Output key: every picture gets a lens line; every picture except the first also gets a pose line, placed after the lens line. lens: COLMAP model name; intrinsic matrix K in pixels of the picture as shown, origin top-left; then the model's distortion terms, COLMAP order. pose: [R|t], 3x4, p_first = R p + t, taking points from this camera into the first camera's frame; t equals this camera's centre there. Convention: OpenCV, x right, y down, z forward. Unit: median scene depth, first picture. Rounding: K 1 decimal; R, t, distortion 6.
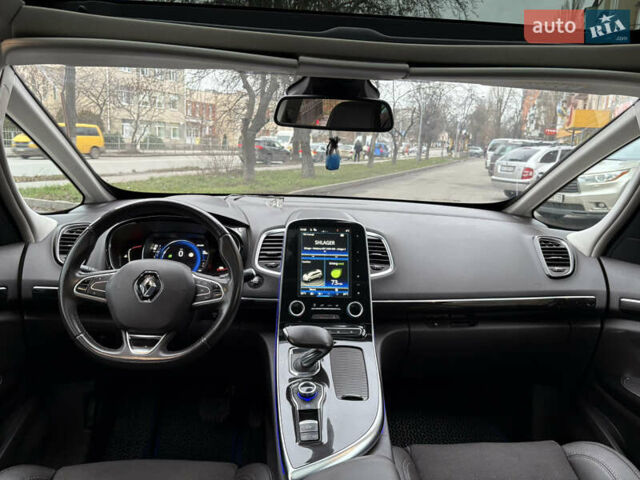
lens RADIAL K [[480.2, 0, 323.5], [0, 480.2, 230.6], [0, 0, 1]] dist [0.034791, -0.007781]
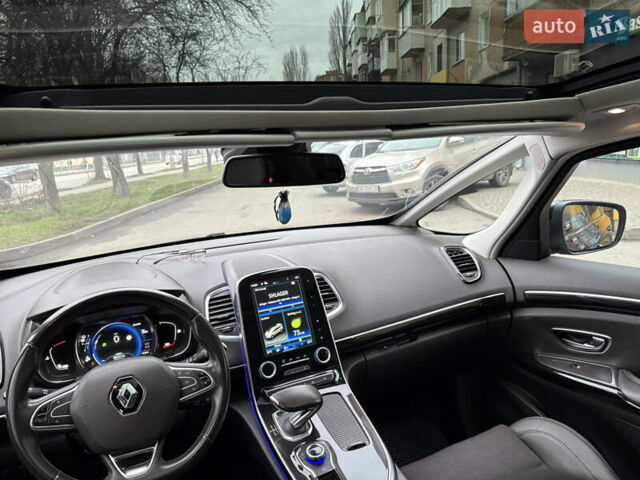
lens RADIAL K [[481.7, 0, 319.7], [0, 481.7, 233.5], [0, 0, 1]] dist [0.027455, -0.007872]
pose [[0.923909, -0.158676, 0.348157, -0.235089], [0.159335, 0.986857, 0.026938, -0.107597], [-0.347856, 0.030585, 0.937049, 0.046992]]
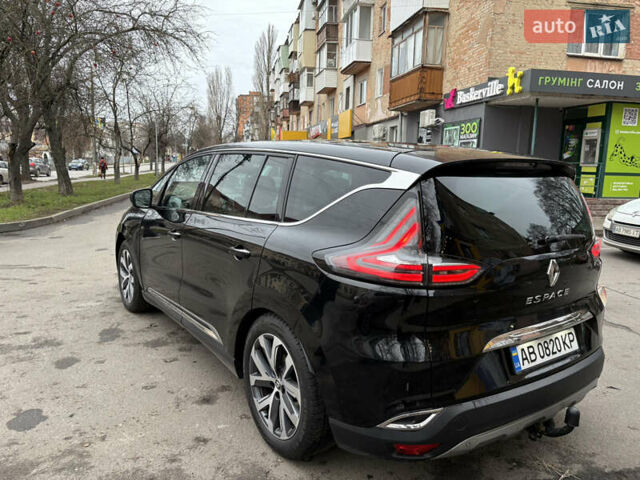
lens RADIAL K [[468.4, 0, 319.6], [0, 468.4, 249.7], [0, 0, 1]] dist [0.004174, 0.000194]
pose [[0.854252, -0.116230, 0.506700, -1.324821], [0.108164, 0.993094, 0.045448, 0.277481], [-0.508483, 0.015982, 0.860924, -2.349375]]
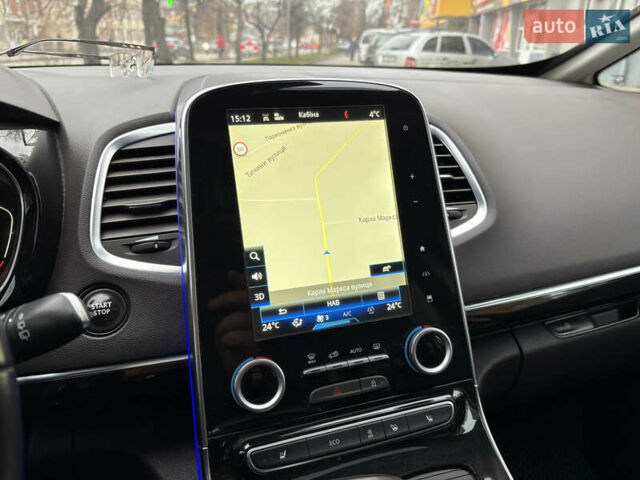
lens RADIAL K [[489.2, 0, 317.7], [0, 489.2, 238.8], [0, 0, 1]] dist [0.004102, -0.007571]
pose [[0.967299, -0.120491, 0.223191, -0.072222], [0.073015, 0.974990, 0.209911, 0.010330], [-0.242902, -0.186751, 0.951905, 0.662796]]
